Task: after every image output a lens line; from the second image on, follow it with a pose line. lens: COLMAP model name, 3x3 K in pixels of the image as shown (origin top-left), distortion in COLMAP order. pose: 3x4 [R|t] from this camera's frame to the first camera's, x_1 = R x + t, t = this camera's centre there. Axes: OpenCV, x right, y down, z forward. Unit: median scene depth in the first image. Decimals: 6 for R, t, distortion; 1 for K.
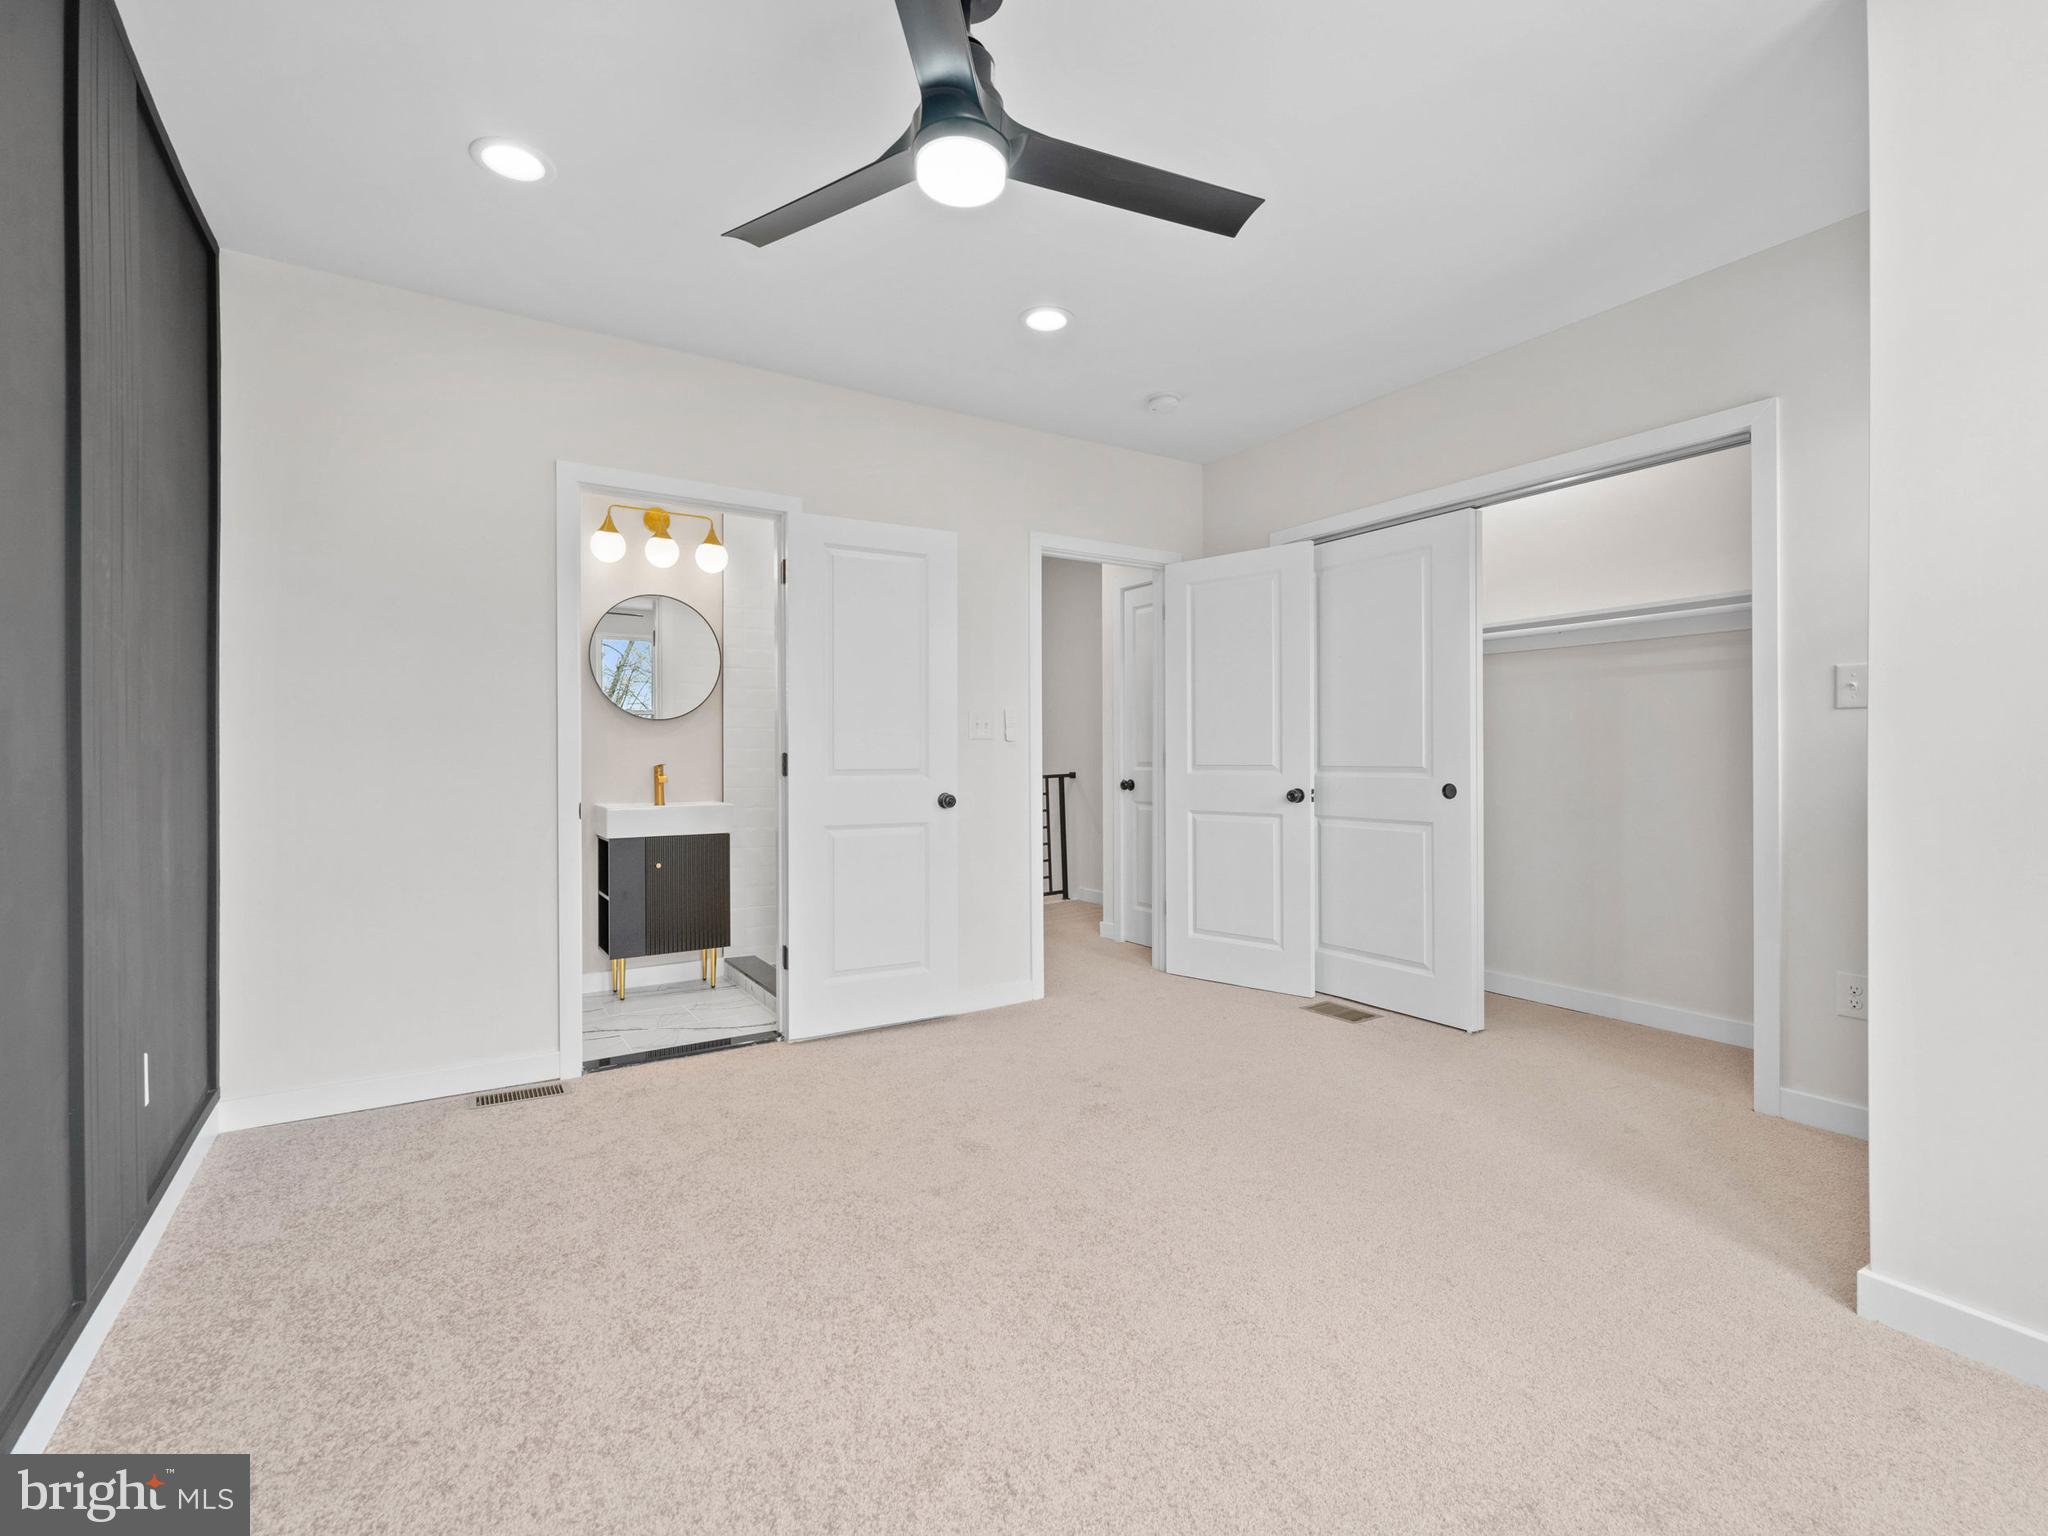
lens RADIAL K [[936.7, 0, 1014.3], [0, 936.7, 758.1], [0, 0, 1]] dist [-0.027442, 0.002806]
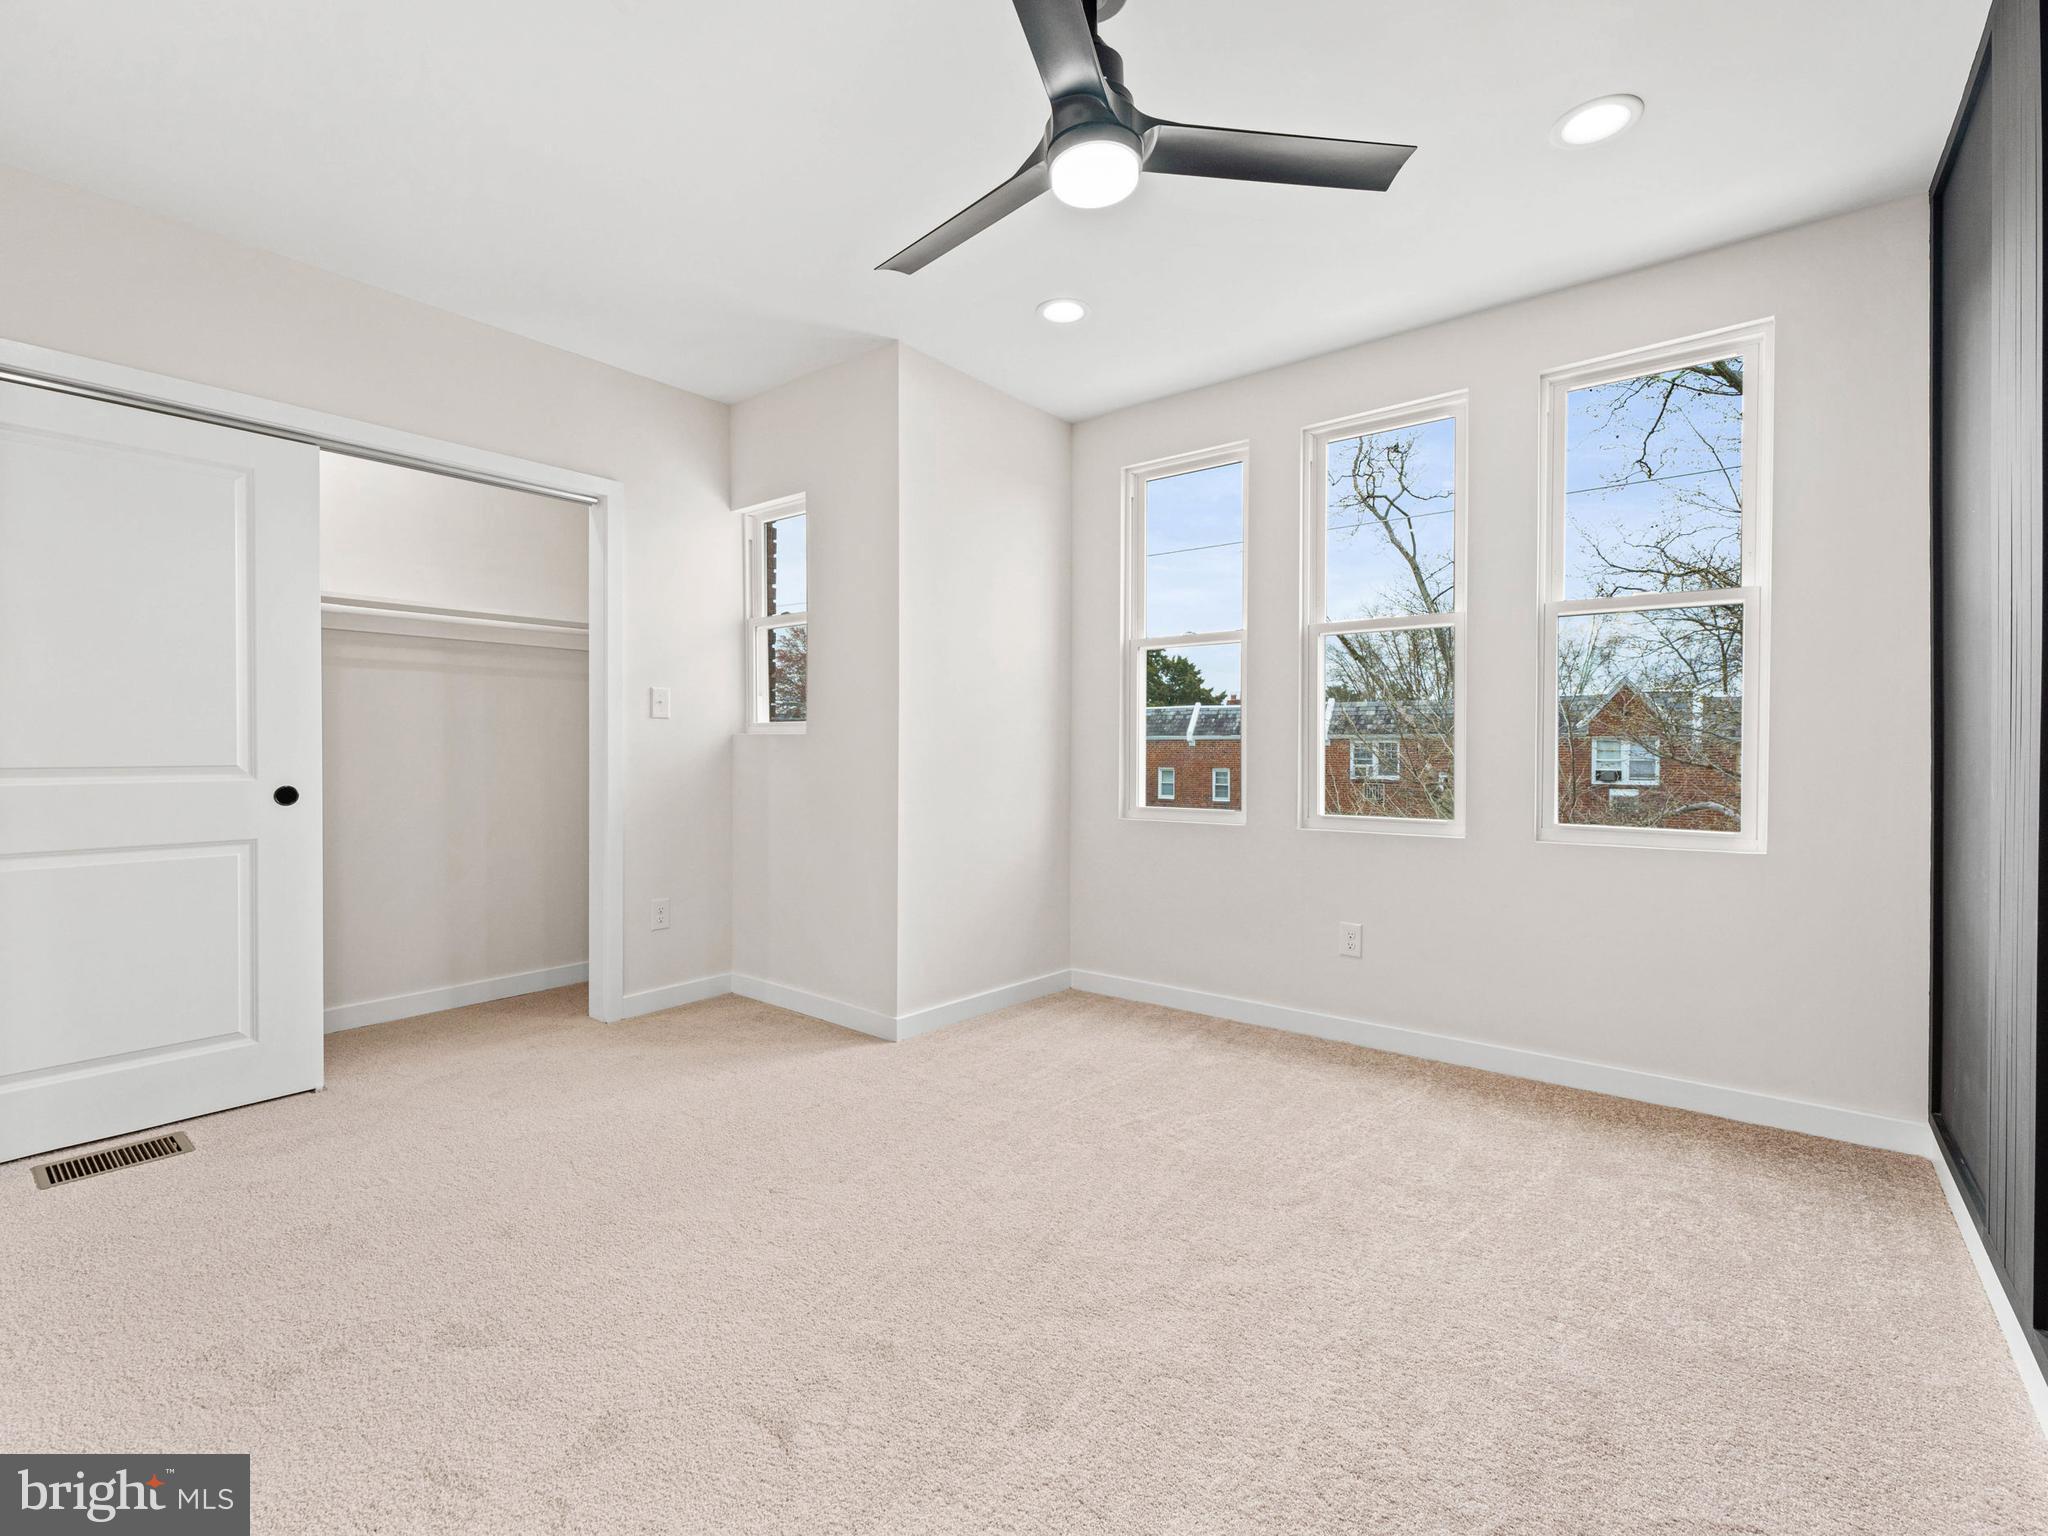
lens RADIAL K [[936.7, 0, 1014.3], [0, 936.7, 758.1], [0, 0, 1]] dist [-0.027442, 0.002806]
pose [[-0.354226, -0.004659, 0.935148, -0.487332], [0.003869, 0.999972, 0.006447, 0.001399], [-0.935152, 0.005902, -0.354198, 0.722439]]
